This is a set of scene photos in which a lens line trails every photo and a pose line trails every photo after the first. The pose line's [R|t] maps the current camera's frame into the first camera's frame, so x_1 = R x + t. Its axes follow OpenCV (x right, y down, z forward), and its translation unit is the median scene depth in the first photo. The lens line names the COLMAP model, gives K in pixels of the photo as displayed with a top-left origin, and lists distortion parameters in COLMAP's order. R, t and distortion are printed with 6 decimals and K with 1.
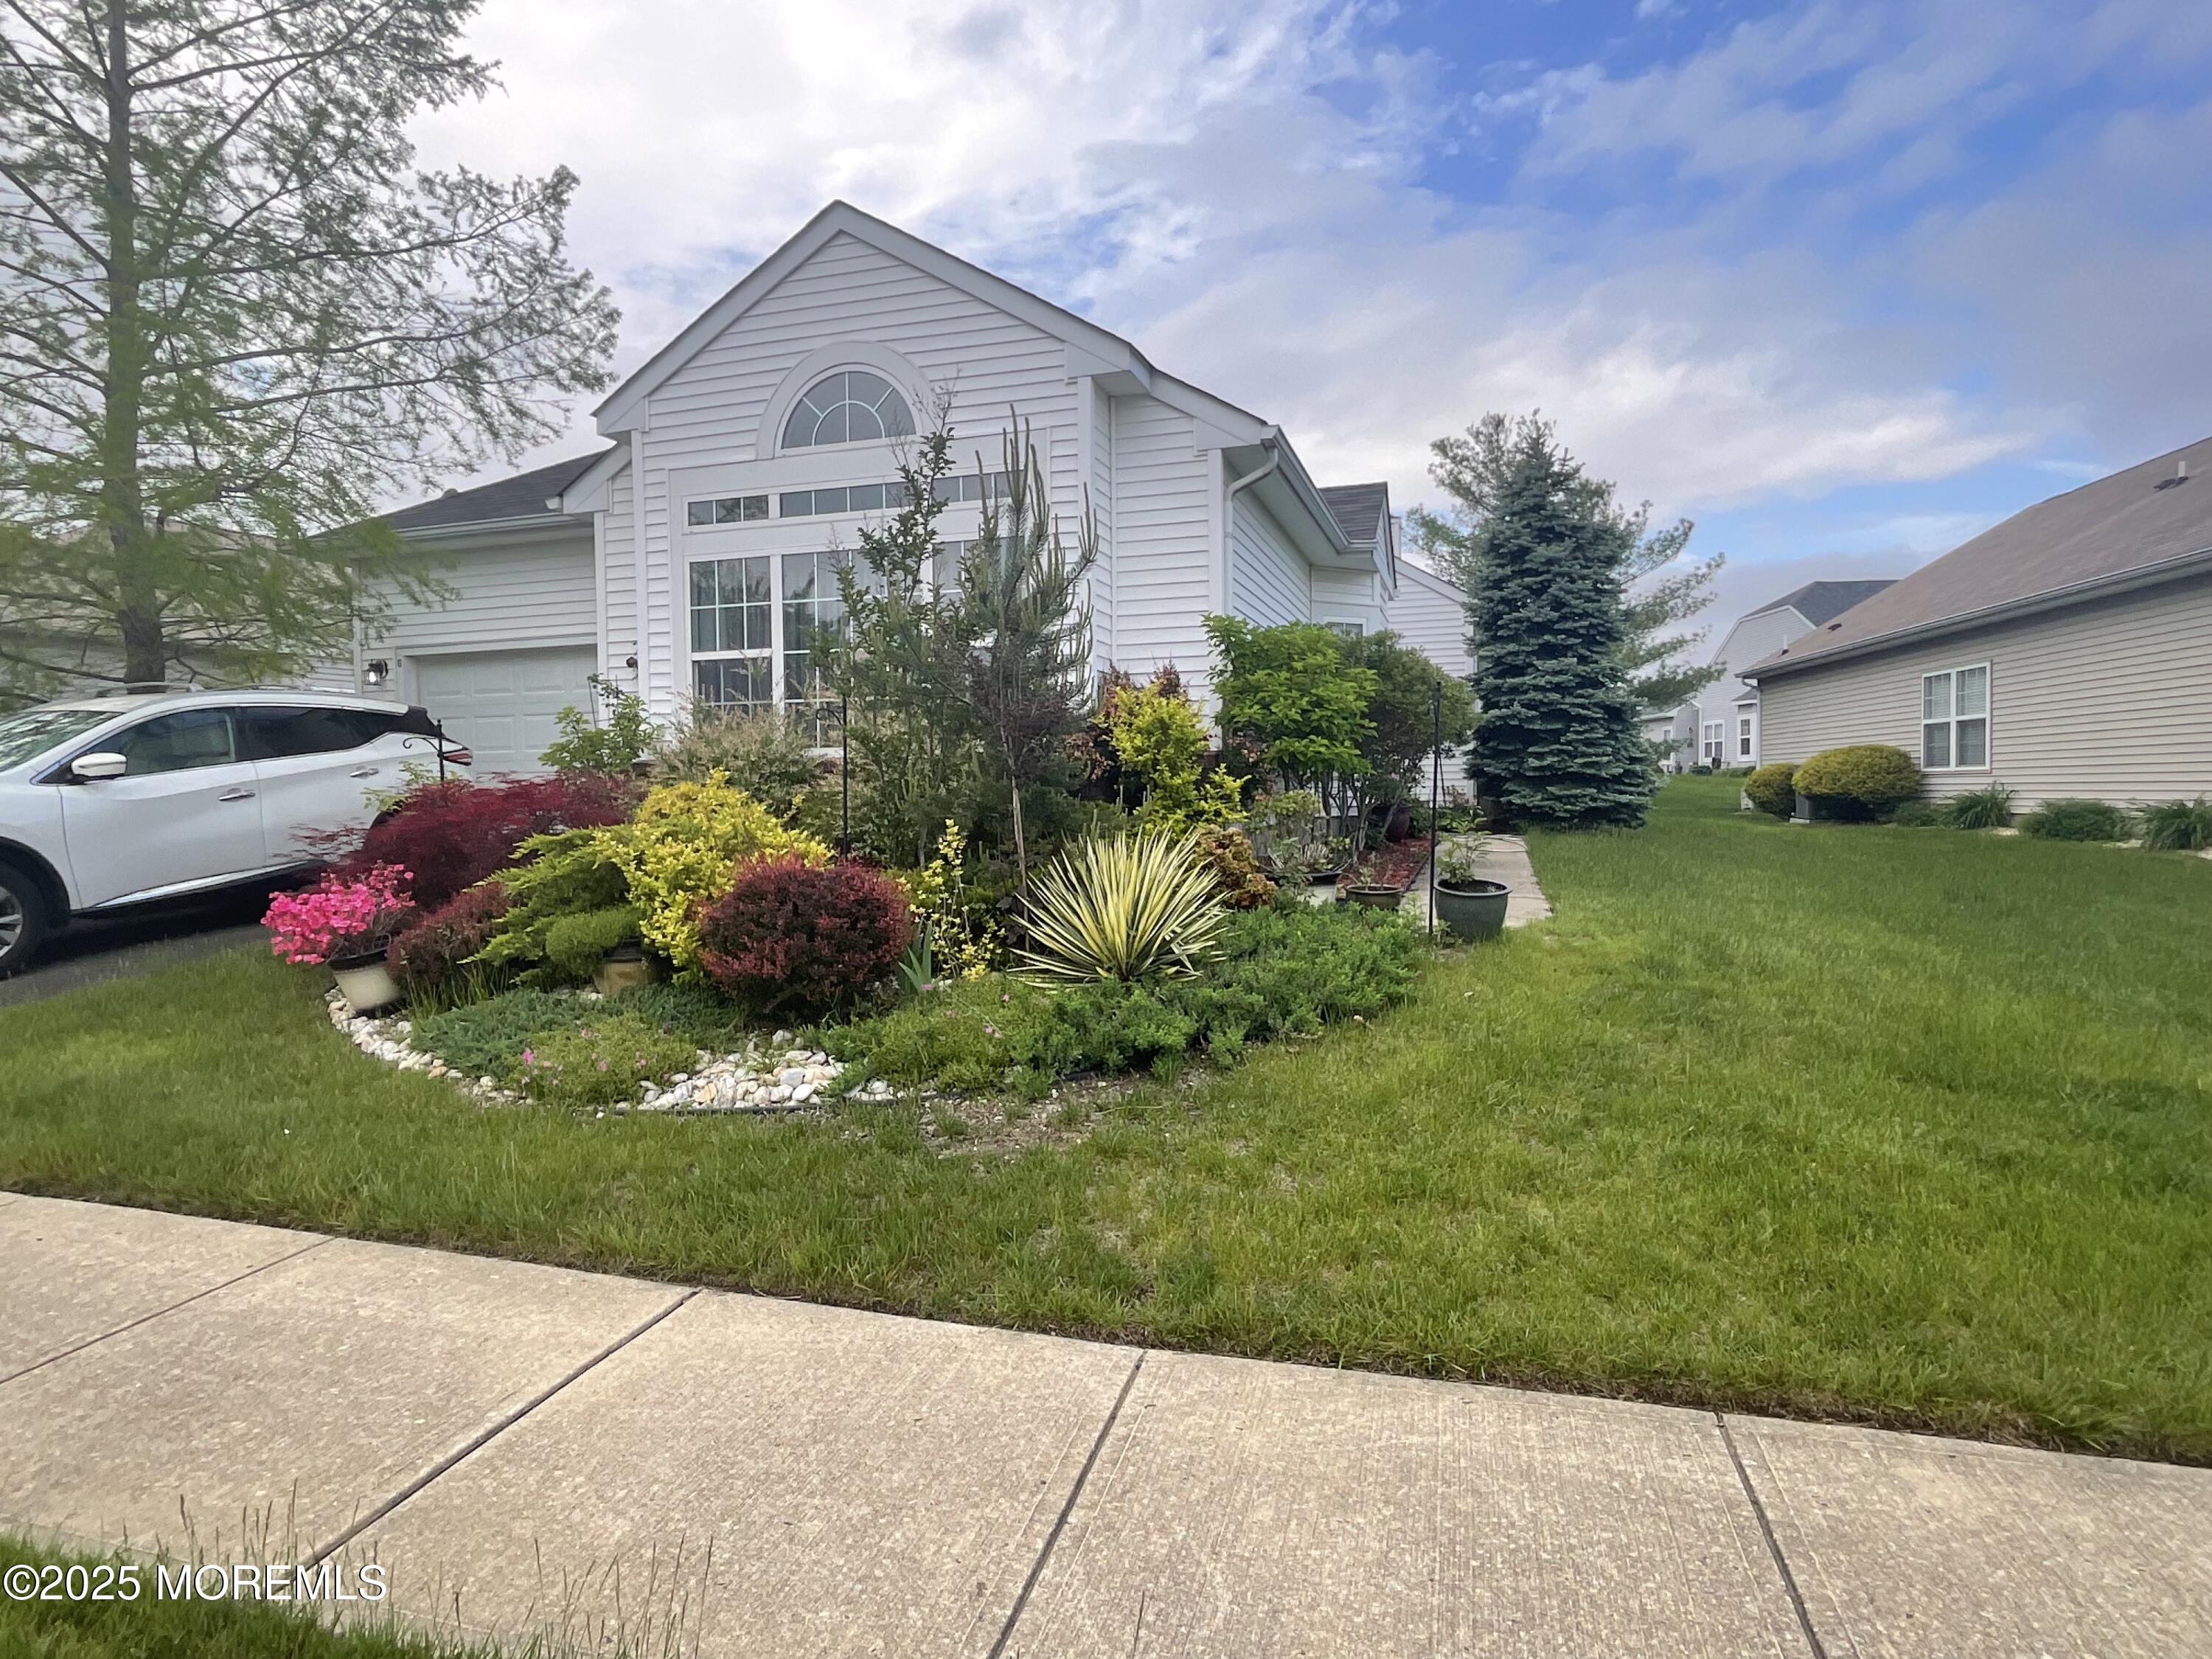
lens RADIAL K [[1199.4, 0, 1096.9], [0, 1199.4, 841.5], [0, 0, 1]] dist [-0.003940, -0.001492]
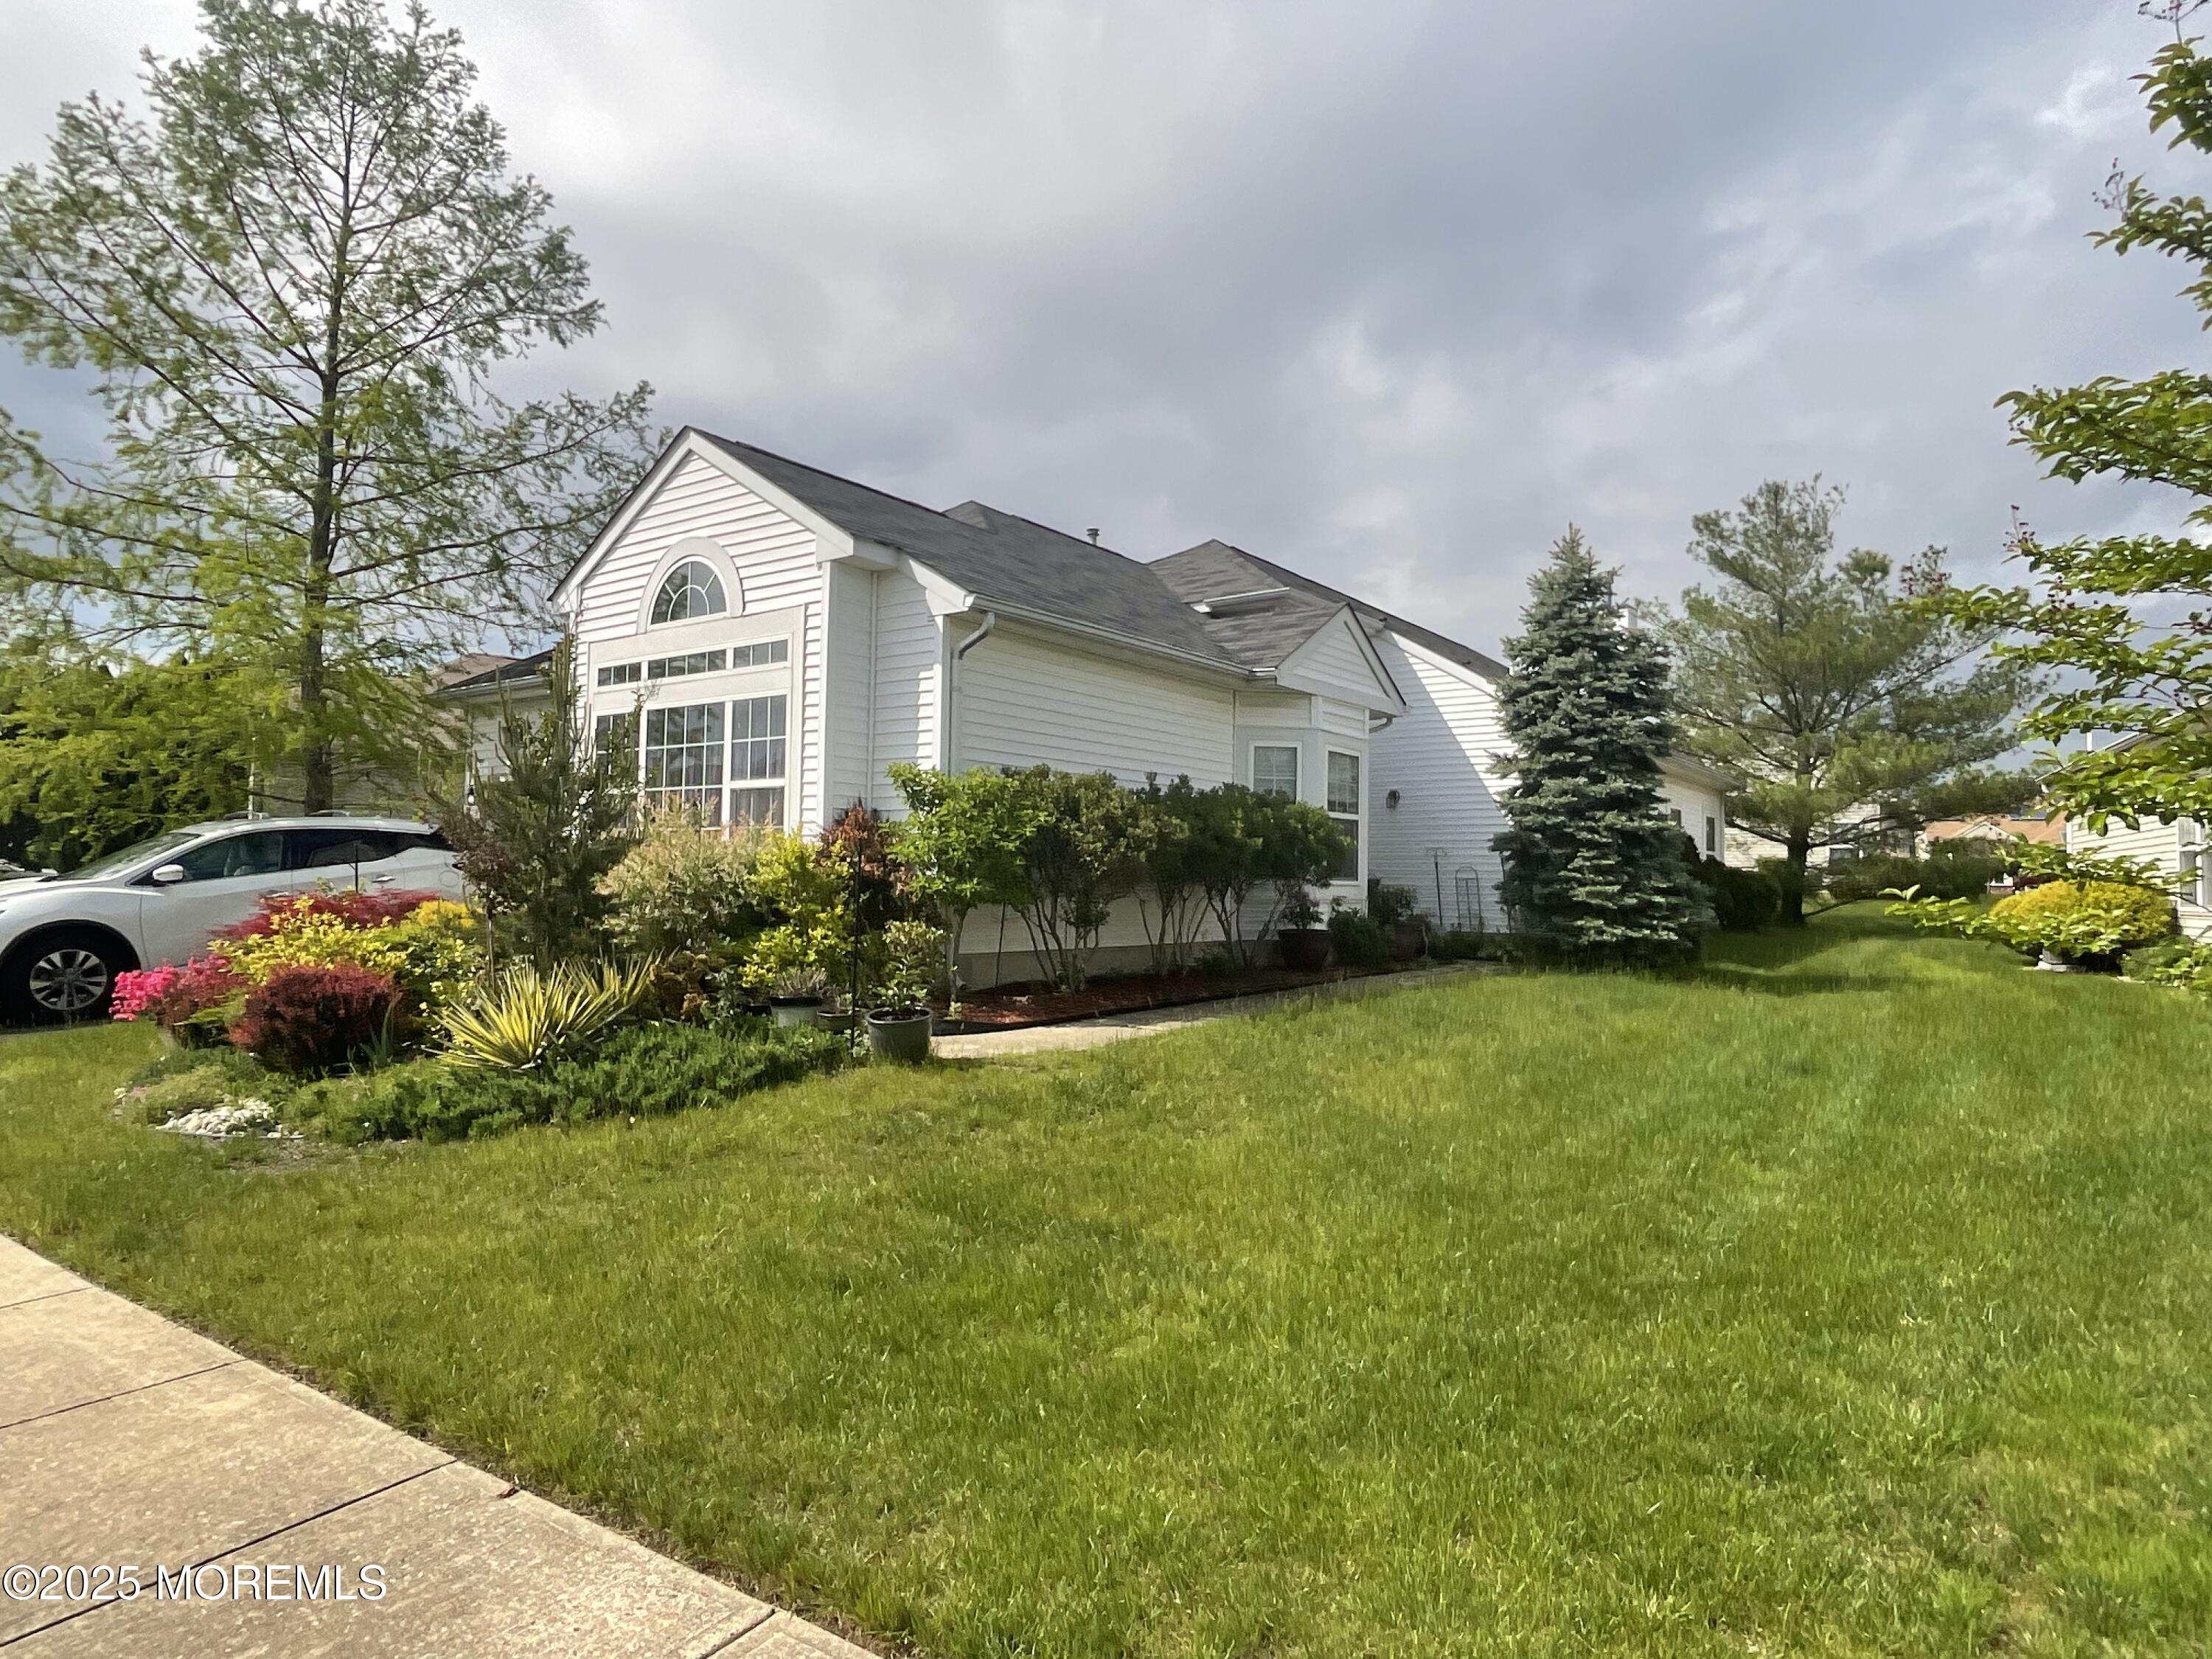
lens RADIAL K [[1294.6, 0, 1116.9], [0, 1294.6, 838.3], [0, 0, 1]] dist [0.003173, 0.002864]
pose [[0.943996, 0.013878, -0.329666, 0.775621], [-0.040026, 0.996553, -0.072664, -0.040295], [0.327521, 0.081789, 0.941297, -0.094886]]
